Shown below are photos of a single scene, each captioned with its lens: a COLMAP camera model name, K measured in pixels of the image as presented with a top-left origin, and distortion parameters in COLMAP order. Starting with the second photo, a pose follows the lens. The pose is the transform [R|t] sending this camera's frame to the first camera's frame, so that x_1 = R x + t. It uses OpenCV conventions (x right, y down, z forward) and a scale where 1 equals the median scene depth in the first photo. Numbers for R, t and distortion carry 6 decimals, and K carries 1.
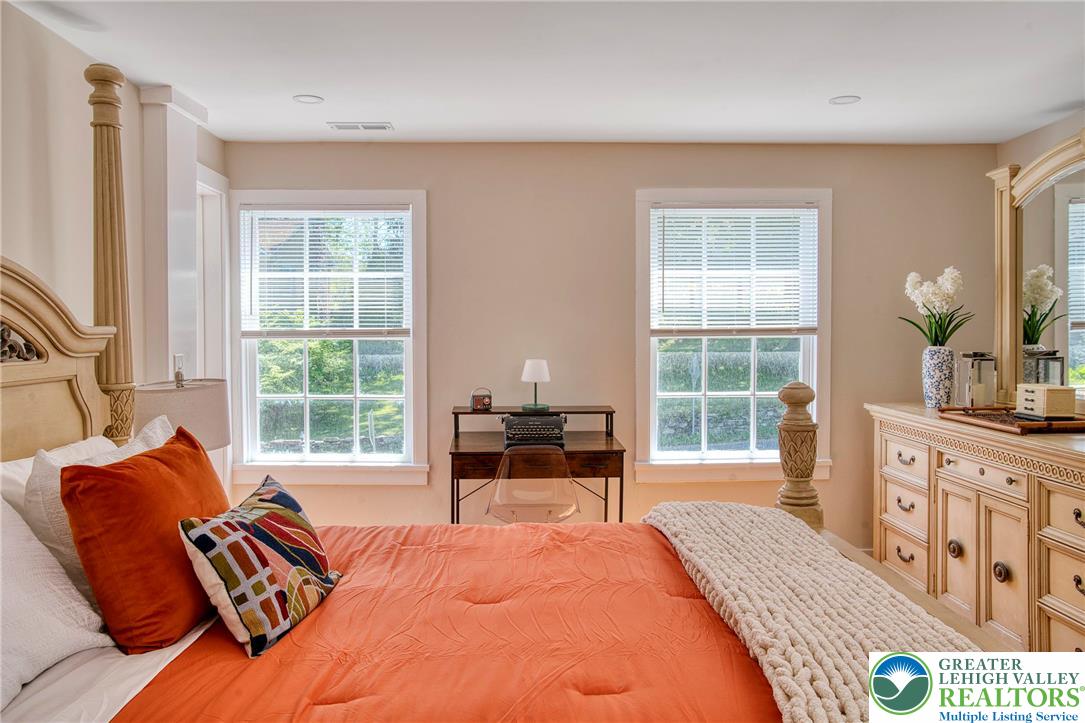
lens RADIAL K [[790.1, 0, 542.2], [0, 790.1, 346.8], [0, 0, 1]] dist [-0.059846, 0.129106]
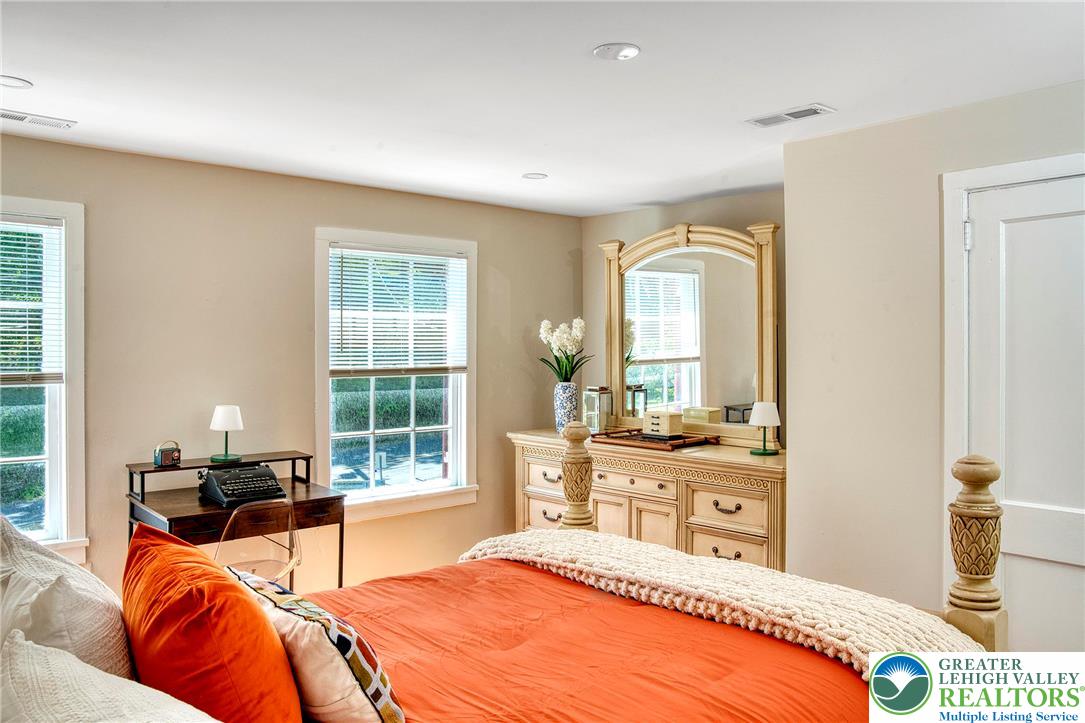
lens RADIAL K [[816.8, 0, 542.5], [0, 816.8, 361.5], [0, 0, 1]] dist [-0.113157, 0.159412]
pose [[0.769444, -0.004835, 0.638696, -0.323852], [0.010804, 0.999927, -0.005445, -0.025859], [-0.638623, 0.011090, 0.769440, 0.053178]]
